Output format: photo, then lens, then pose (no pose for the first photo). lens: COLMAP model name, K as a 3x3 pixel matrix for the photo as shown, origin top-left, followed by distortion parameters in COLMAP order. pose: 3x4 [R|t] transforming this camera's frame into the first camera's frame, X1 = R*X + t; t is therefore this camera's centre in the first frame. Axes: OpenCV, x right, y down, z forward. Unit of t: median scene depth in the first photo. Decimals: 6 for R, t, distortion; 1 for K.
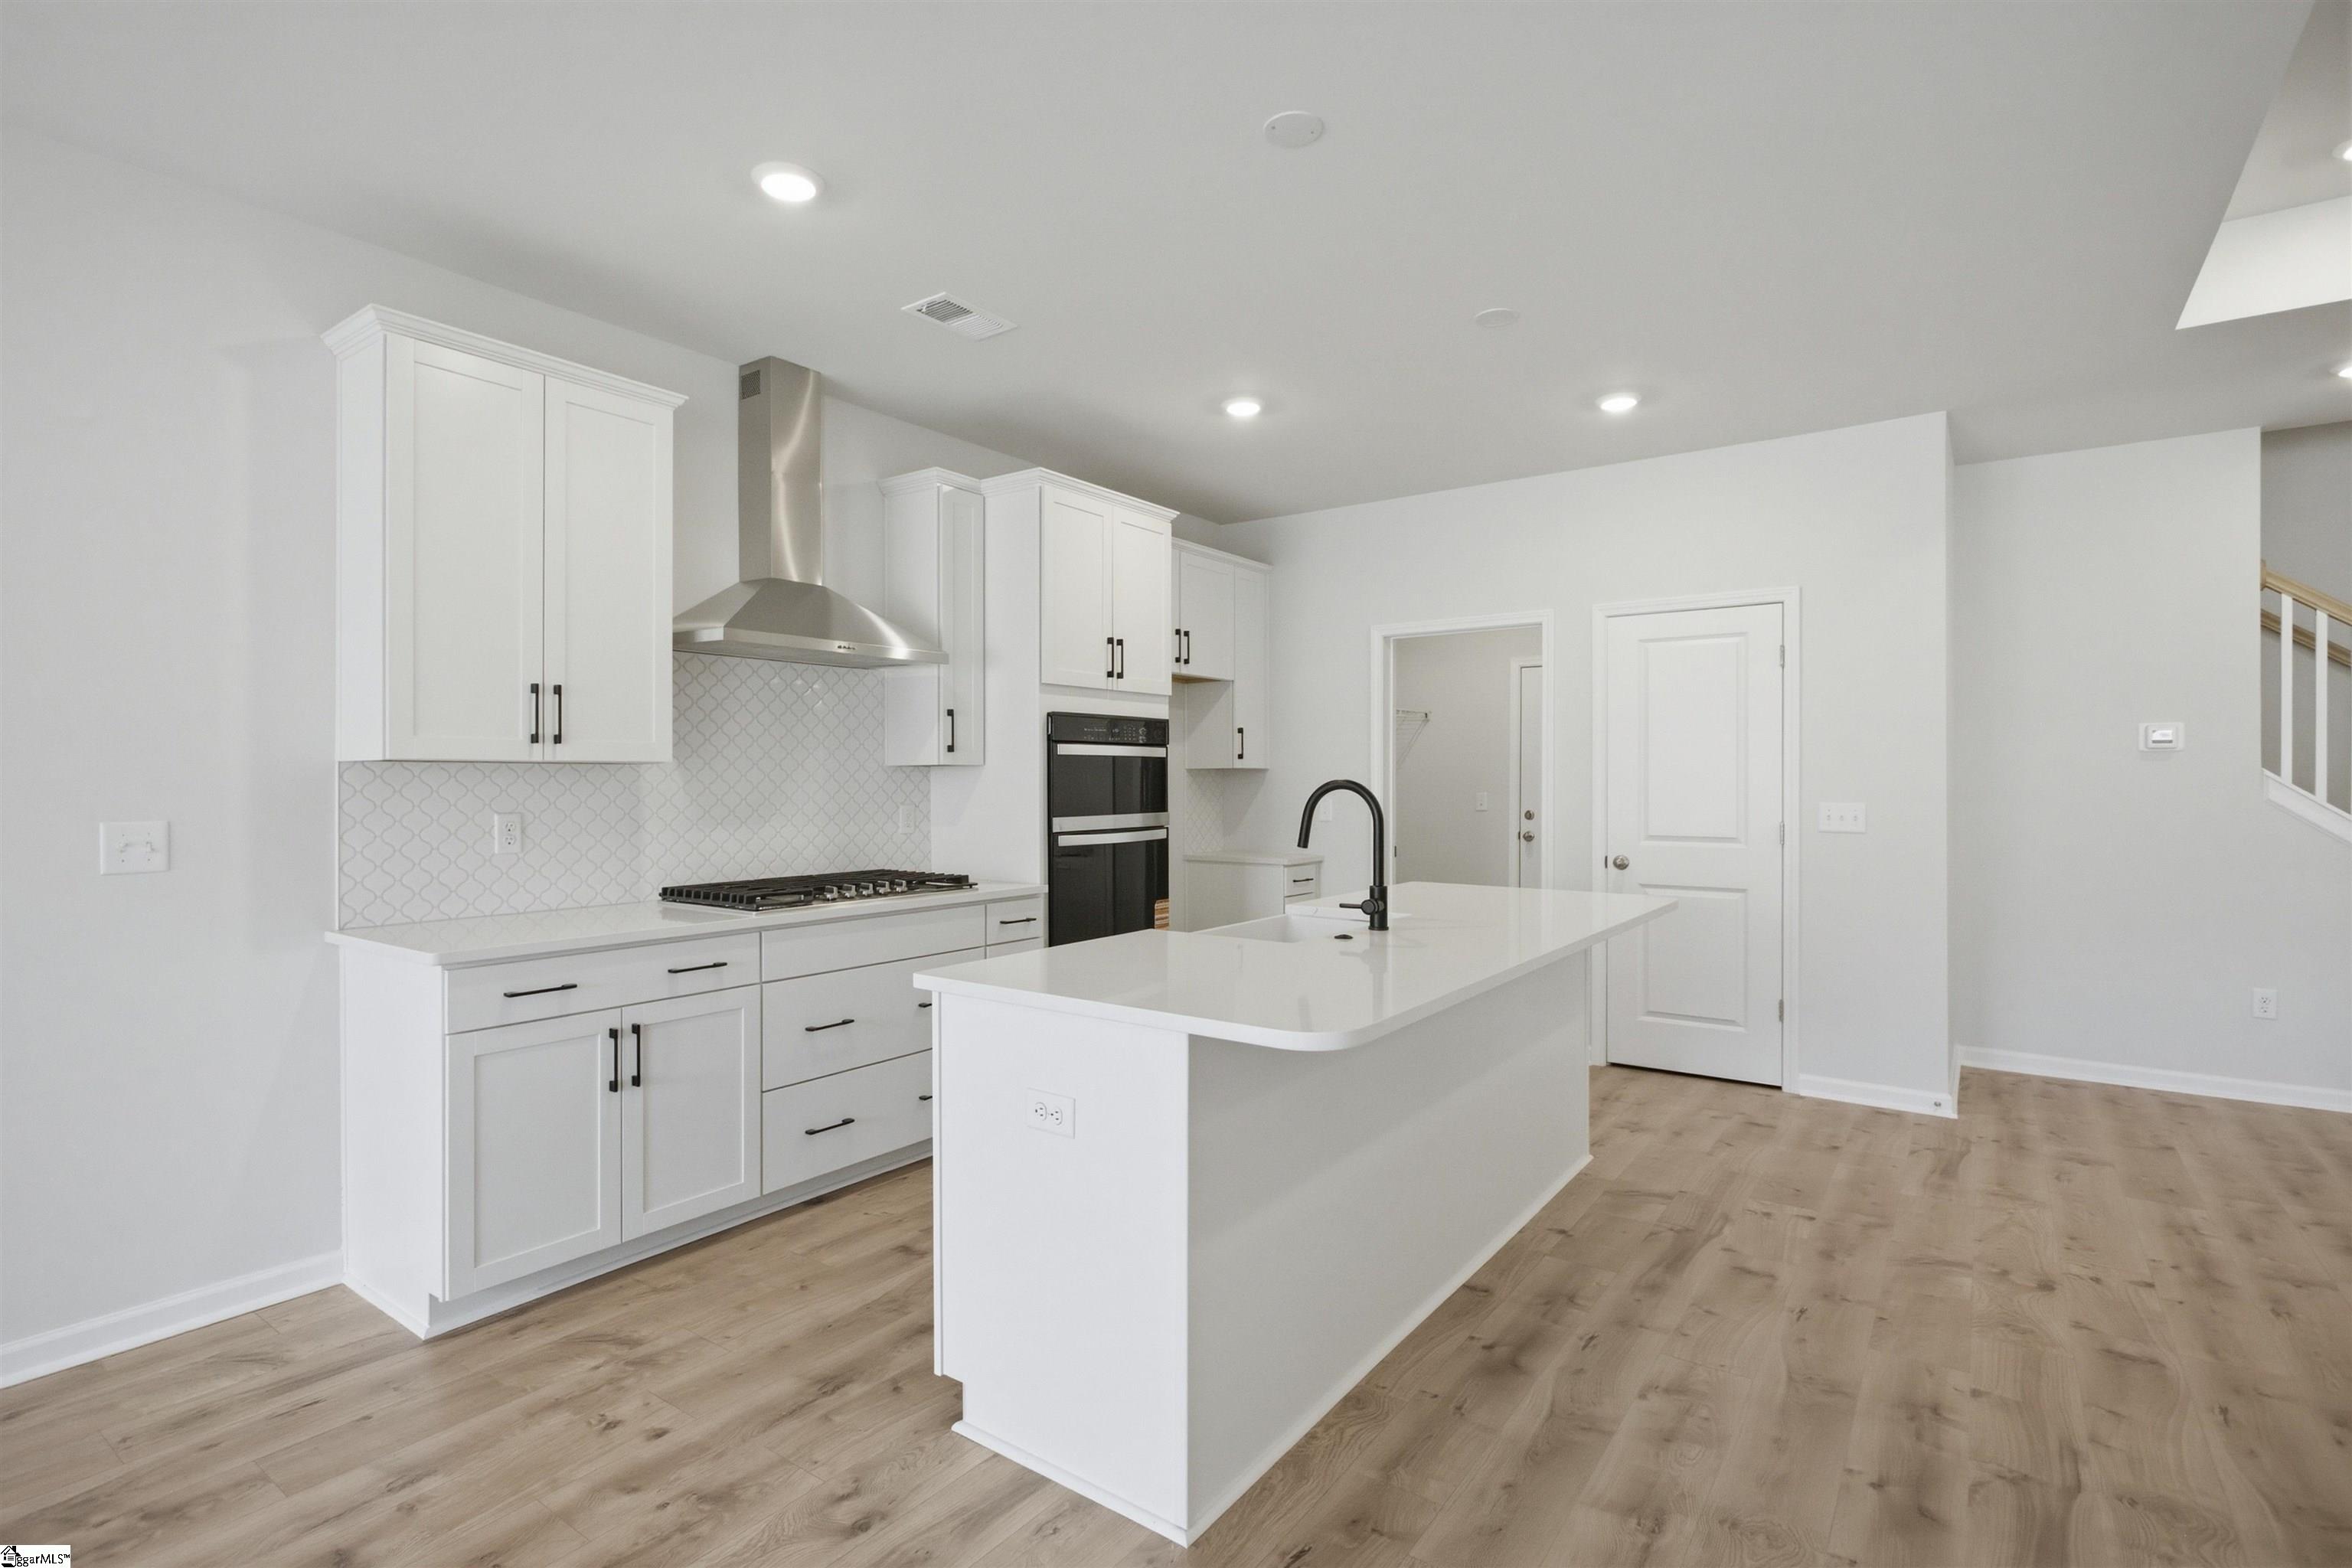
lens RADIAL K [[1123.5, 0, 1163.5], [0, 1123.5, 781.1], [0, 0, 1]] dist [-0.003050, 0.000777]
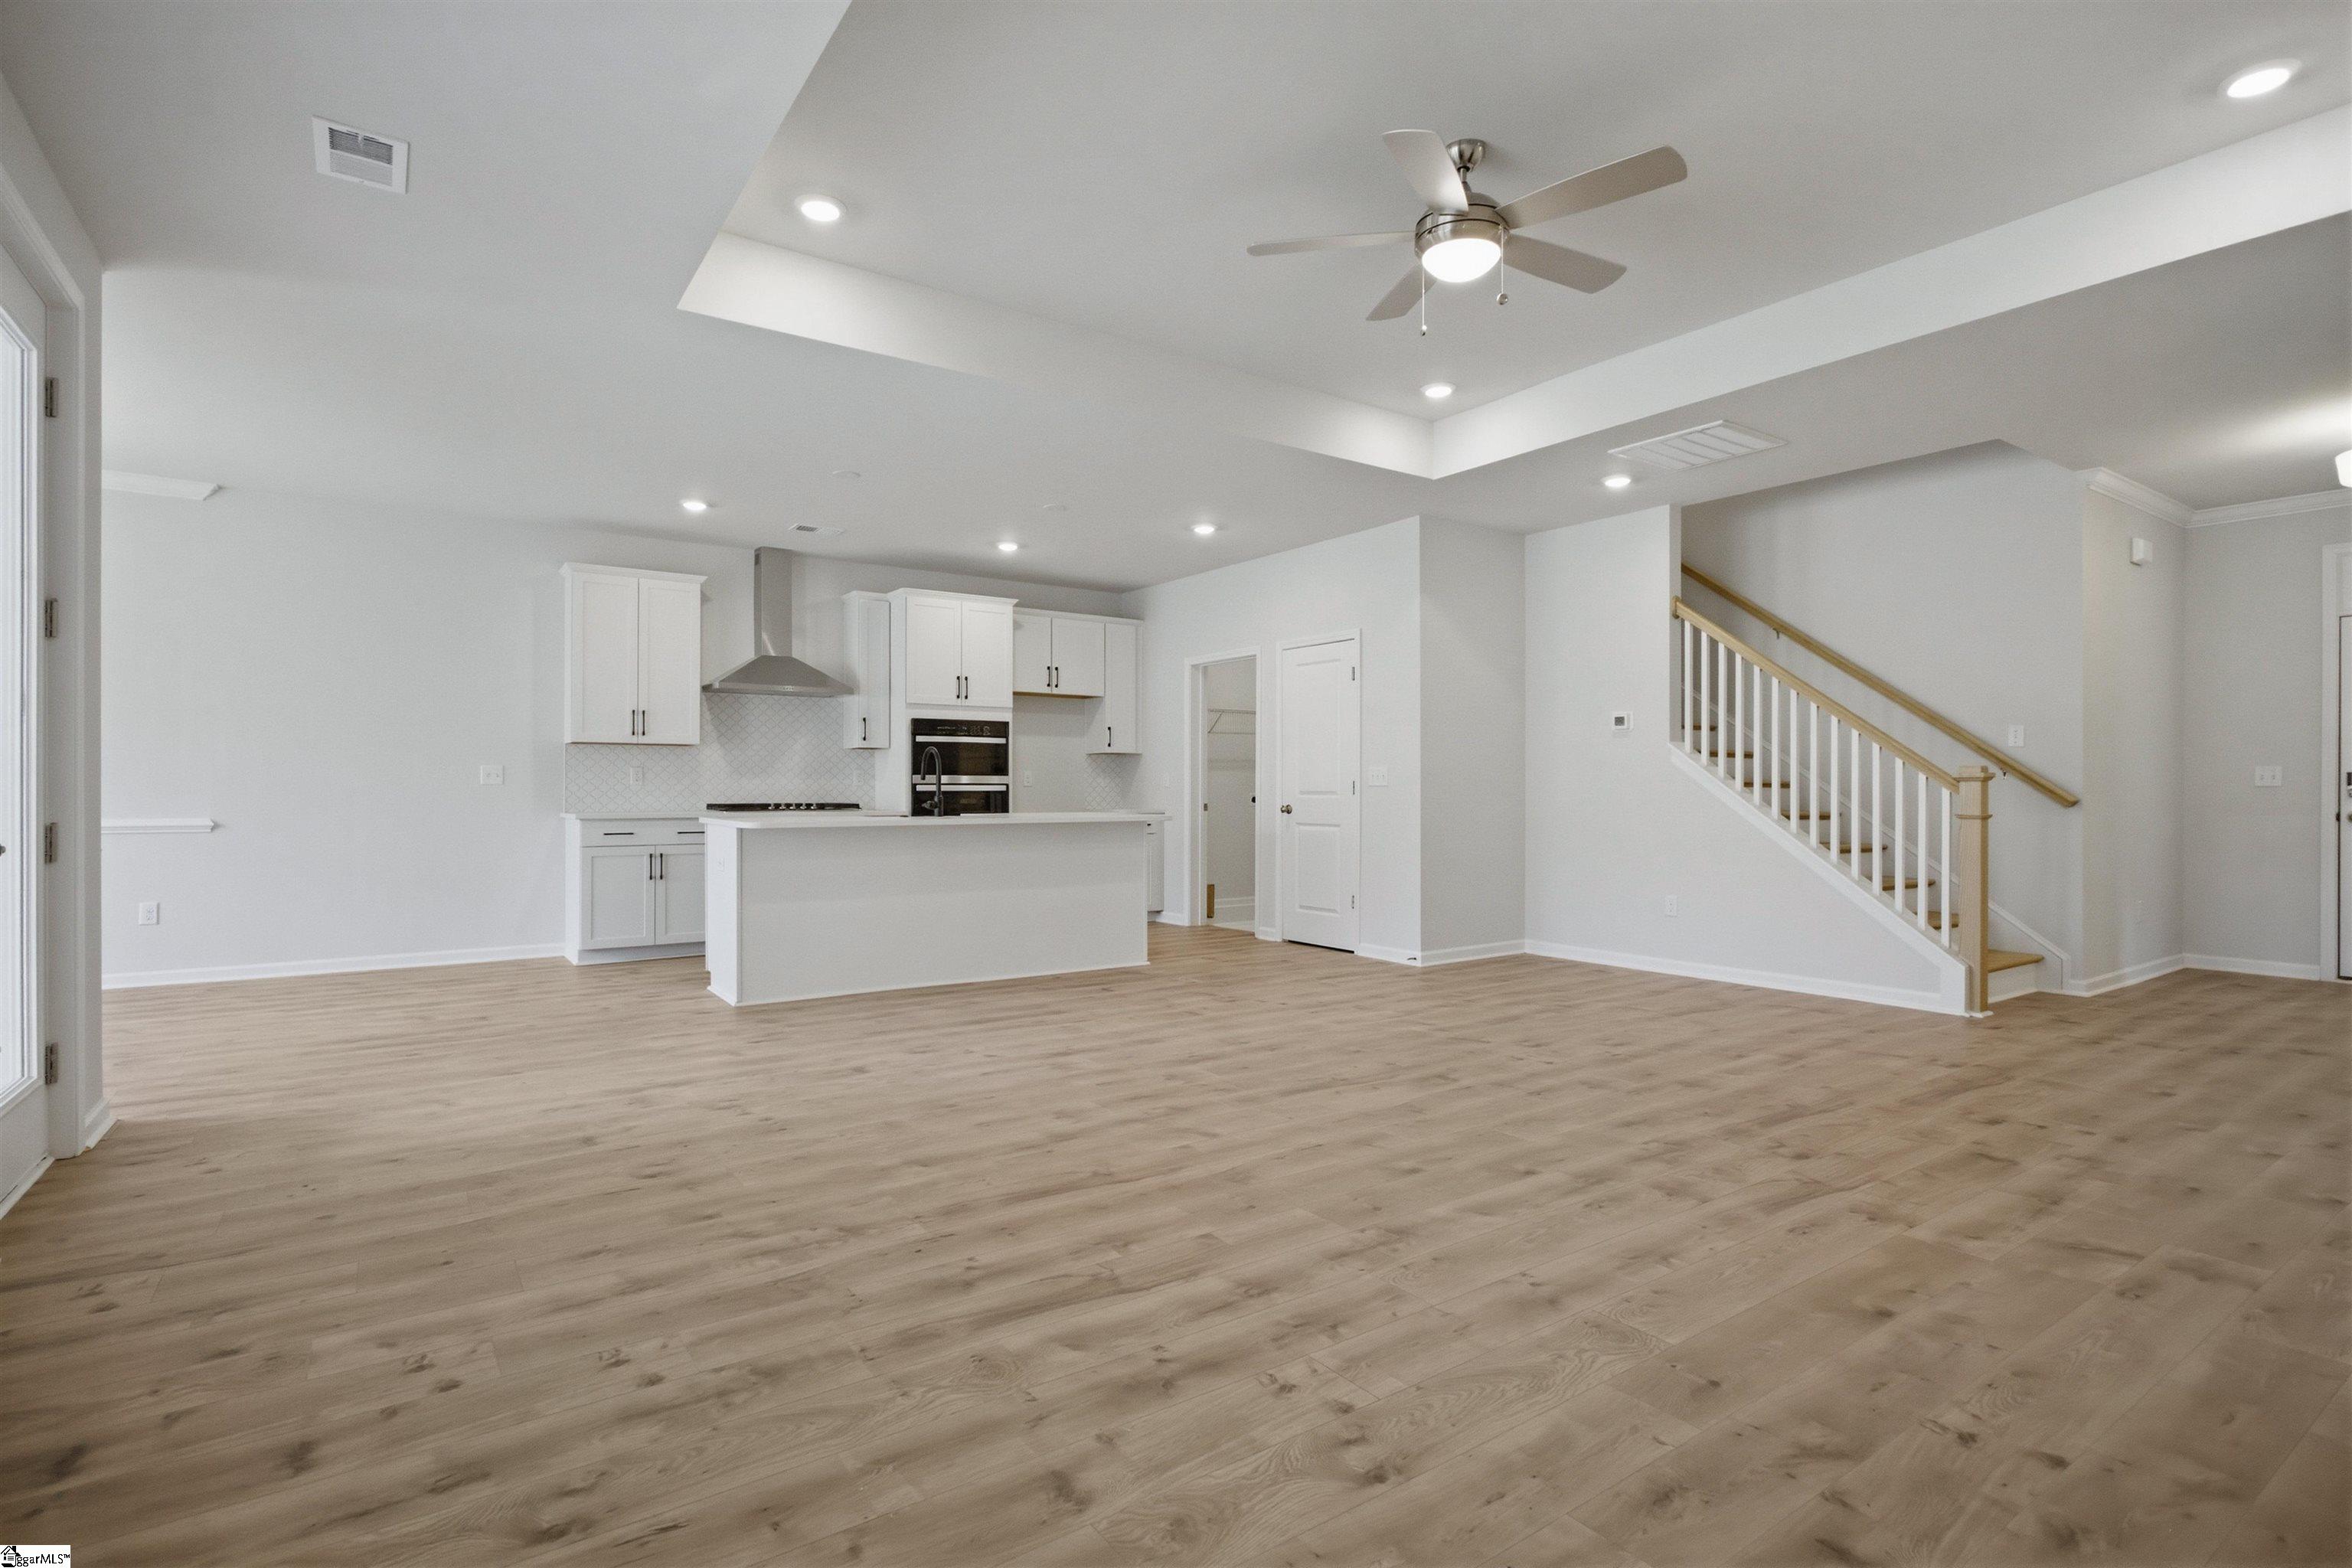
lens RADIAL K [[1123.5, 0, 1163.8], [0, 1123.5, 780.8], [0, 0, 1]] dist [-0.003050, 0.000777]
pose [[0.945889, -0.000716, -0.324490, 0.896617], [-0.002186, 0.999961, -0.008579, 0.056618], [0.324484, 0.008825, 0.945850, -0.617486]]
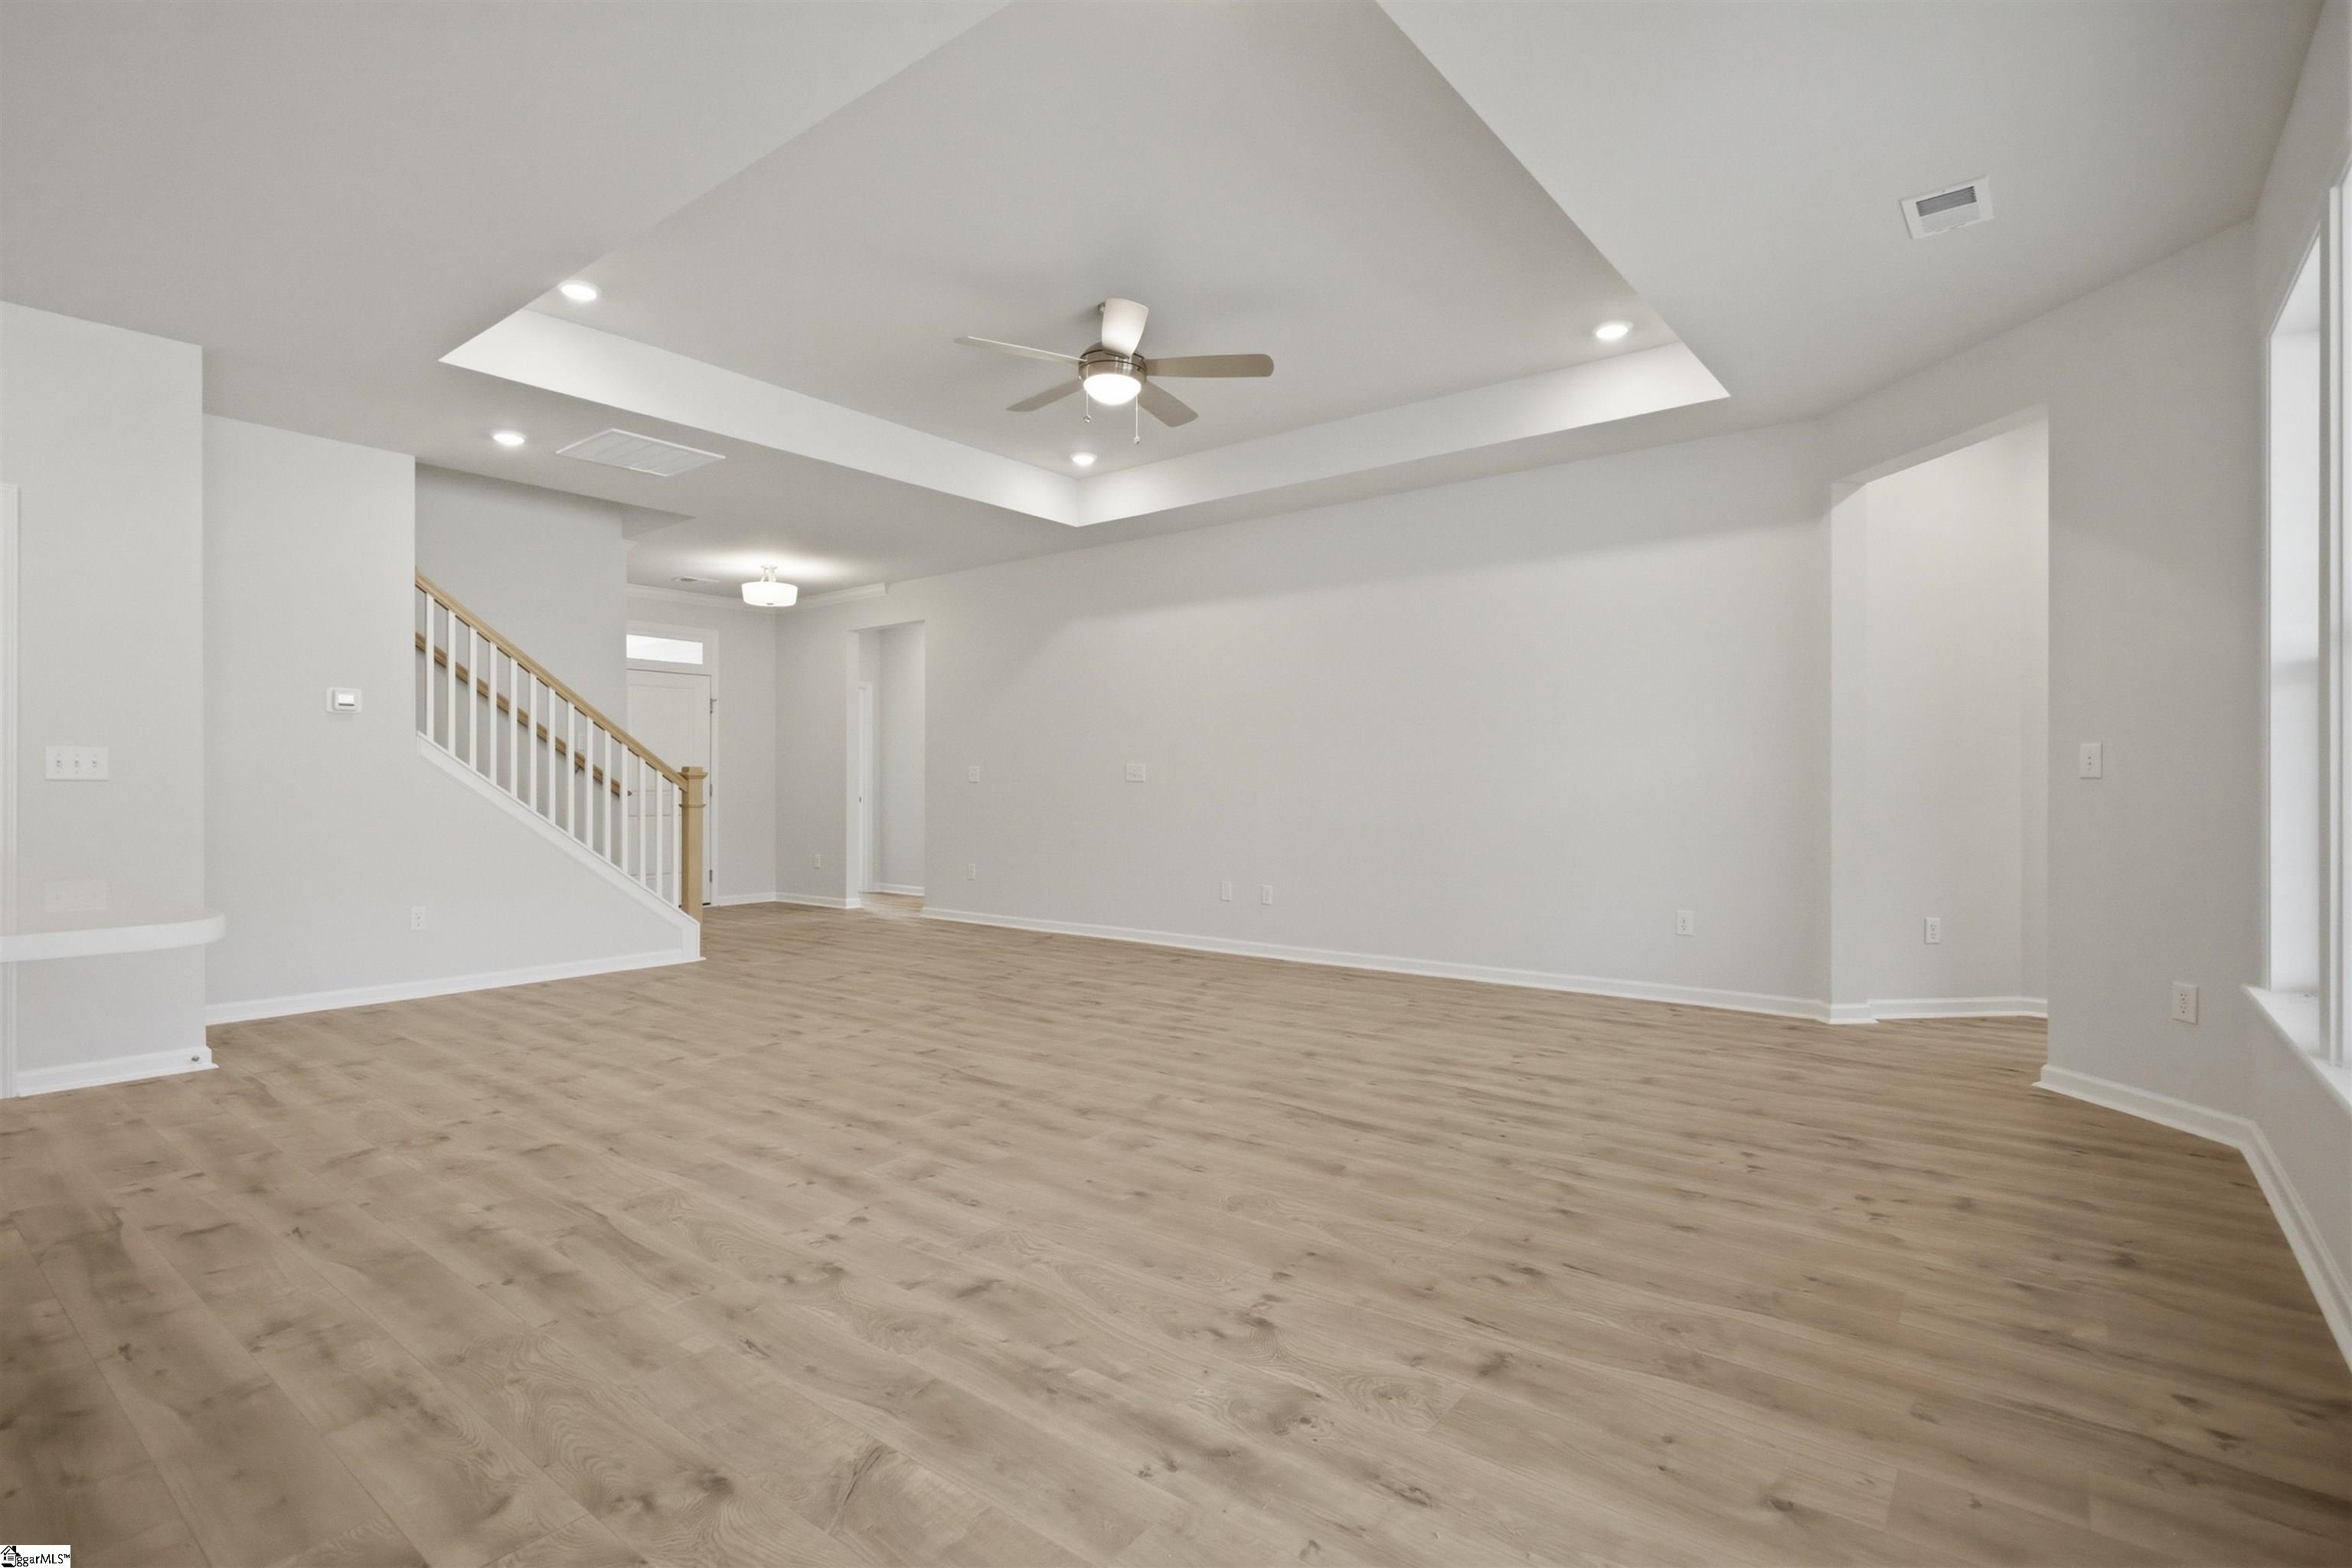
lens RADIAL K [[1123.5, 0, 1151.2], [0, 1123.5, 782.5], [0, 0, 1]] dist [-0.003050, 0.000777]
pose [[0.044665, 0.004961, 0.998990, -0.252764], [0.001449, 0.999986, -0.005030, 0.058463], [-0.999001, 0.001673, 0.044657, 0.141090]]
